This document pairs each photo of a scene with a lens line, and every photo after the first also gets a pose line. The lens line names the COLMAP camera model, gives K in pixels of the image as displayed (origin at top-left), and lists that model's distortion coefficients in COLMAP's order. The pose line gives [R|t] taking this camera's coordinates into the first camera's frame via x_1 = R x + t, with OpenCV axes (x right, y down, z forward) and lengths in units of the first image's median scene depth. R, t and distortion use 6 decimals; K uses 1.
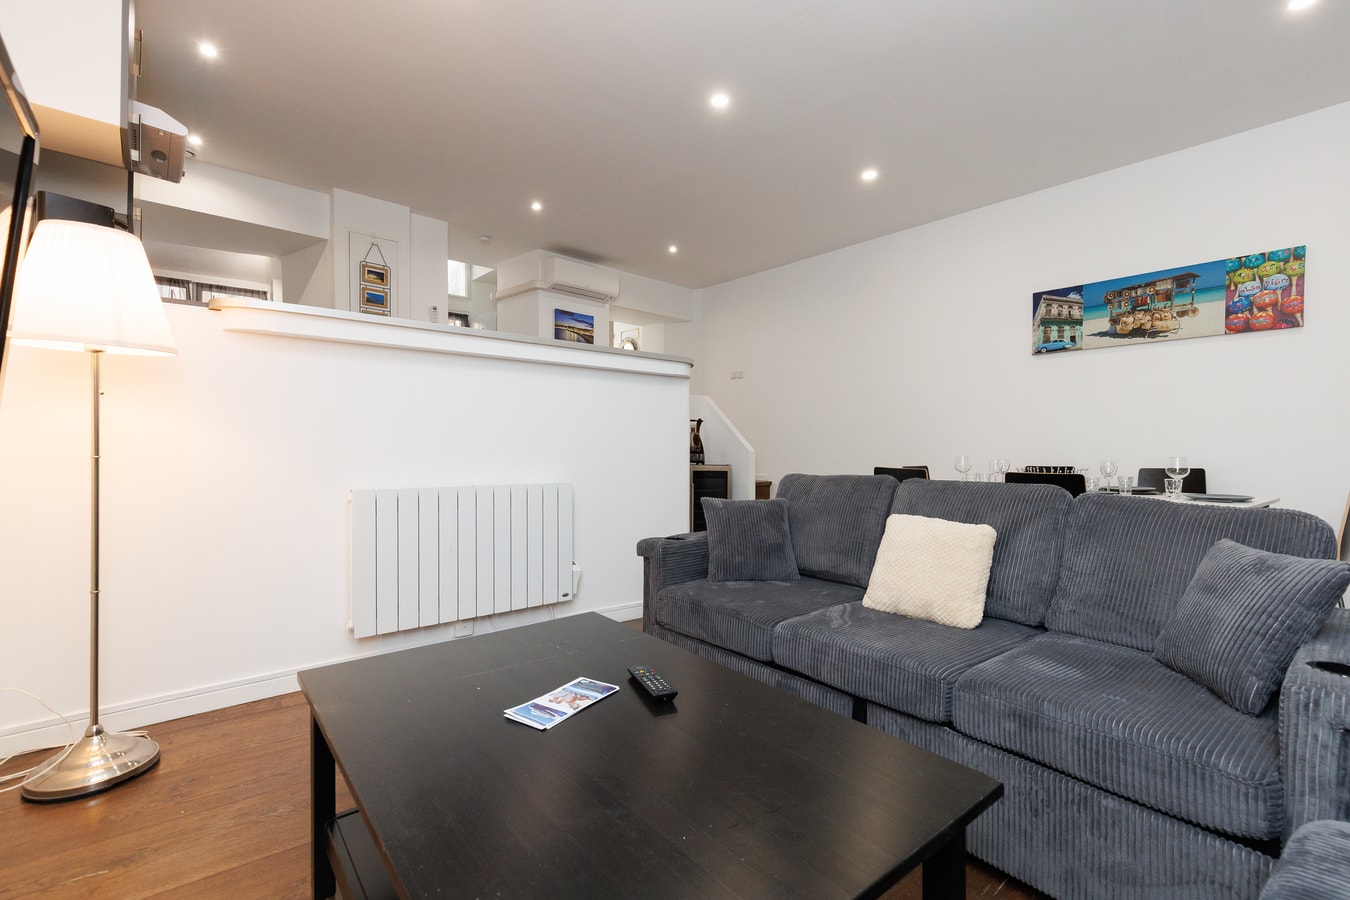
lens RADIAL K [[628.4, 0, 679.8], [0, 628.4, 450.7], [0, 0, 1]] dist [0.006030, -0.000167]
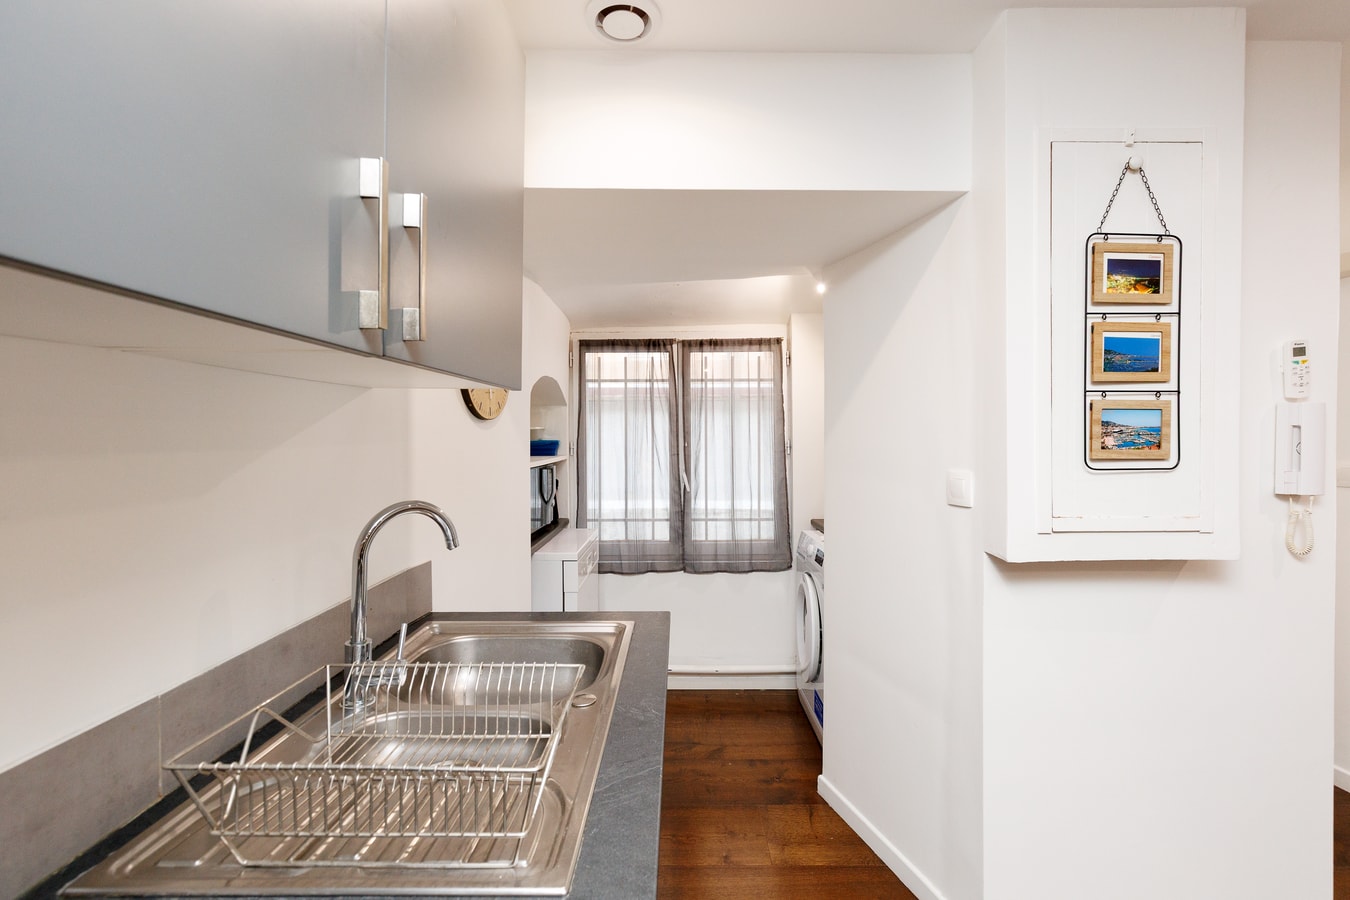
lens RADIAL K [[628.4, 0, 683.4], [0, 628.4, 451.7], [0, 0, 1]] dist [0.006030, -0.000167]
pose [[0.766787, 0.000787, -0.641901, -0.385649], [0.018233, 0.999569, 0.023007, -0.175802], [0.641643, -0.029345, 0.766442, 0.544722]]
